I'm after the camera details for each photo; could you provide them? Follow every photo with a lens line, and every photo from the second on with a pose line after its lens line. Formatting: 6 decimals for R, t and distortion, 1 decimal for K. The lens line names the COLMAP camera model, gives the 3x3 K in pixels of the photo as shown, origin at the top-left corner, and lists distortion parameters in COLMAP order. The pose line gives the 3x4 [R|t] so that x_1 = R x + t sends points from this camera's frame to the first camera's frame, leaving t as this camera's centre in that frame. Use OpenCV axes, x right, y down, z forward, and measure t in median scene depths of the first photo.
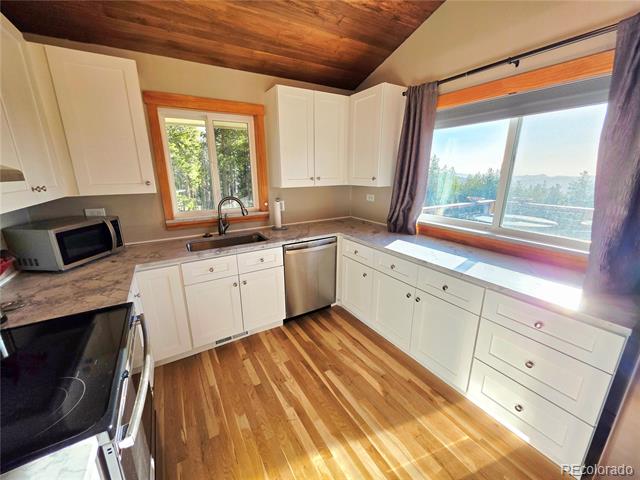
lens RADIAL K [[255.9, 0, 316.1], [0, 255.9, 240.6], [0, 0, 1]] dist [-0.000510, -0.000079]
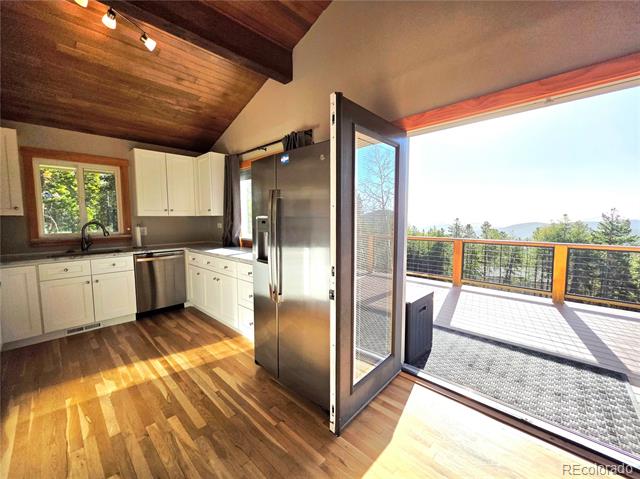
lens RADIAL K [[262.7, 0, 316.4], [0, 262.7, 239.5], [0, 0, 1]] dist [-0.000689, -0.000192]
pose [[0.965192, -0.017431, 0.260961, 0.469016], [0.065651, 0.981978, -0.177224, 0.261578], [-0.253168, 0.188188, 0.948942, -0.633928]]
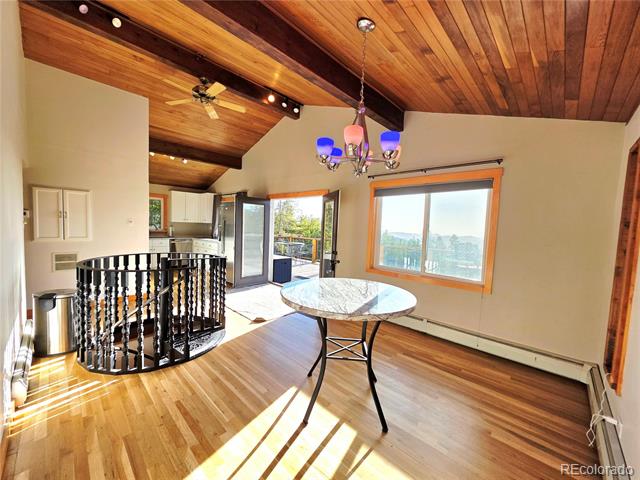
lens RADIAL K [[255.9, 0, 316.1], [0, 255.9, 240.6], [0, 0, 1]] dist [-0.000510, -0.000079]
pose [[0.965806, 0.032523, 0.257216, 0.805650], [0.018984, 0.980566, -0.195268, 0.686284], [-0.258568, 0.193474, 0.946420, -2.436404]]
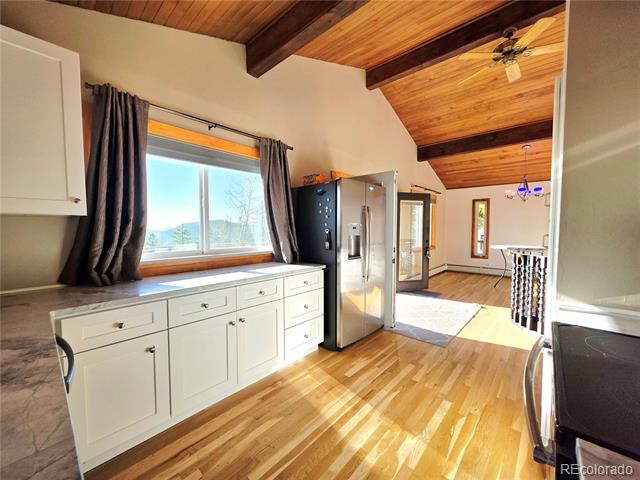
lens RADIAL K [[255.9, 0, 316.1], [0, 255.9, 240.6], [0, 0, 1]] dist [-0.000510, -0.000079]
pose [[-0.290416, -0.043278, 0.955921, -0.532569], [0.251650, 0.960359, 0.119931, -0.100022], [-0.923218, 0.275387, -0.268013, 0.752689]]
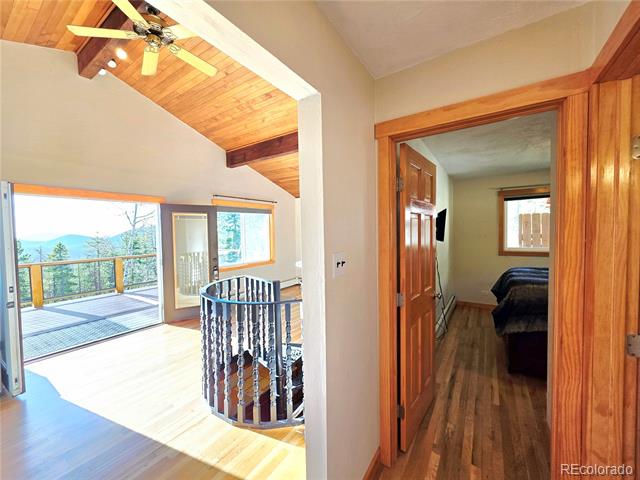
lens RADIAL K [[255.9, 0, 316.1], [0, 255.9, 240.6], [0, 0, 1]] dist [-0.000510, -0.000079]
pose [[-0.434803, -0.017595, 0.900354, -0.762272], [0.256193, 0.956078, 0.142406, 0.212766], [-0.863314, 0.292583, -0.411198, -0.704842]]
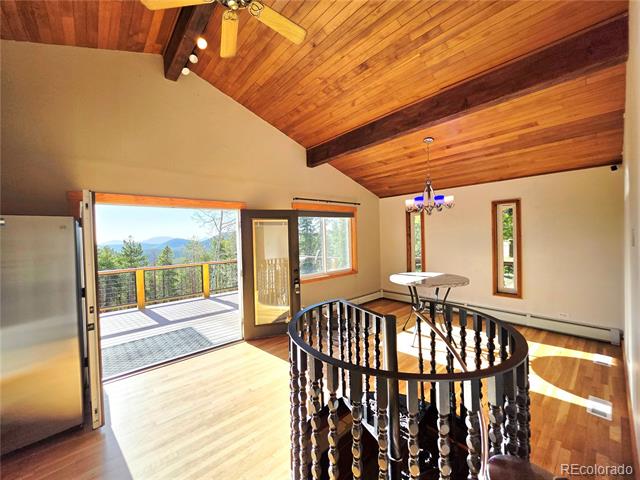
lens RADIAL K [[255.9, 0, 316.1], [0, 255.9, 240.6], [0, 0, 1]] dist [-0.000510, -0.000079]
pose [[-0.184658, -0.006614, 0.982781, -0.362769], [0.284875, 0.956687, 0.059965, 0.169199], [-0.940610, 0.291042, -0.174776, -0.685060]]
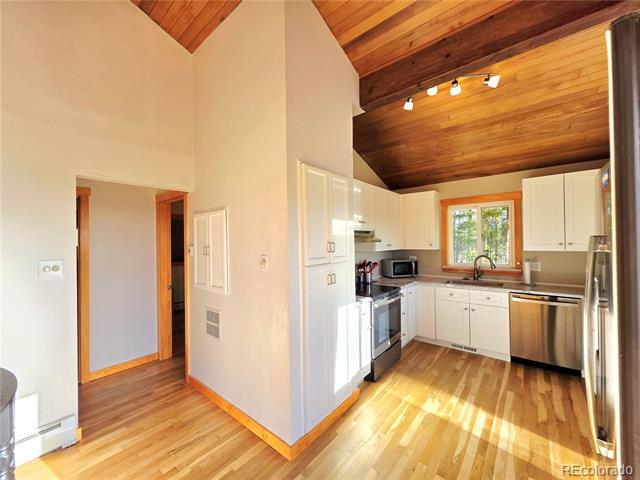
lens RADIAL K [[255.9, 0, 316.1], [0, 255.9, 240.6], [0, 0, 1]] dist [-0.000510, -0.000079]
pose [[0.330951, -0.000832, -0.943647, 0.810546], [-0.237793, 0.967655, -0.084250, 0.111727], [0.913195, 0.252276, 0.320049, -0.413967]]
